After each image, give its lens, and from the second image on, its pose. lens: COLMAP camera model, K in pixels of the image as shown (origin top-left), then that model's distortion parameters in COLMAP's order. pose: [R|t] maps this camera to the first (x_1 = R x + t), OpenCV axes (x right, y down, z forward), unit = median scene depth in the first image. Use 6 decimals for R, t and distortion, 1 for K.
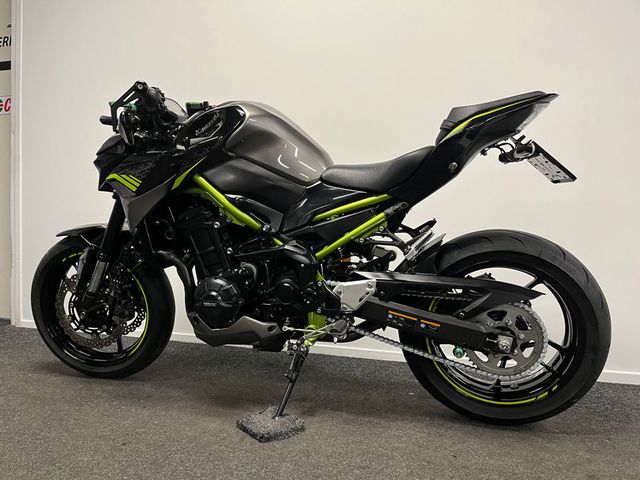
lens RADIAL K [[505.3, 0, 320.0], [0, 505.3, 240.0], [0, 0, 1]] dist [0.039354, -0.006149]
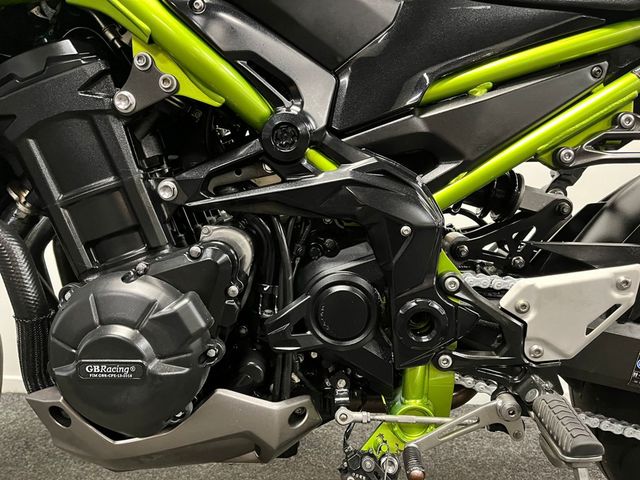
lens RADIAL K [[505.3, 0, 320.0], [0, 505.3, 240.0], [0, 0, 1]] dist [0.039354, -0.006149]
pose [[0.974317, -0.020315, 0.224264, -0.161713], [0.013019, 0.999338, 0.033967, 0.044403], [-0.224806, -0.030175, 0.973936, 0.684698]]
